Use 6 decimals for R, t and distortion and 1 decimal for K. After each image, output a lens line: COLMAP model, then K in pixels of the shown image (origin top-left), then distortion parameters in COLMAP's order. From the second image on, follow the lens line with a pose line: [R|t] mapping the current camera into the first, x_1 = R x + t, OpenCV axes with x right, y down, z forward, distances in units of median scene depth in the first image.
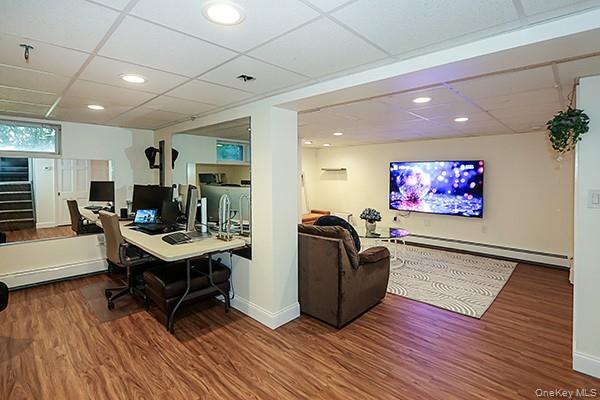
lens RADIAL K [[283.3, 0, 306.3], [0, 283.3, 177.6], [0, 0, 1]] dist [-0.014532, 0.003022]
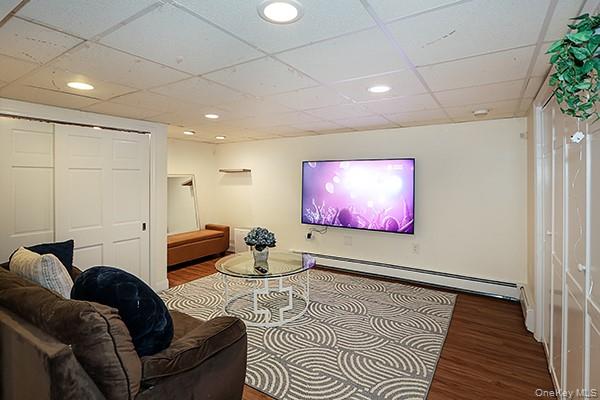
lens RADIAL K [[283.3, 0, 307.4], [0, 283.3, 177.9], [0, 0, 1]] dist [-0.014532, 0.003022]
pose [[0.981603, -0.006107, 0.190837, 0.211442], [0.007528, 0.999949, -0.006718, -0.004273], [-0.190786, 0.008031, 0.981599, 0.323296]]
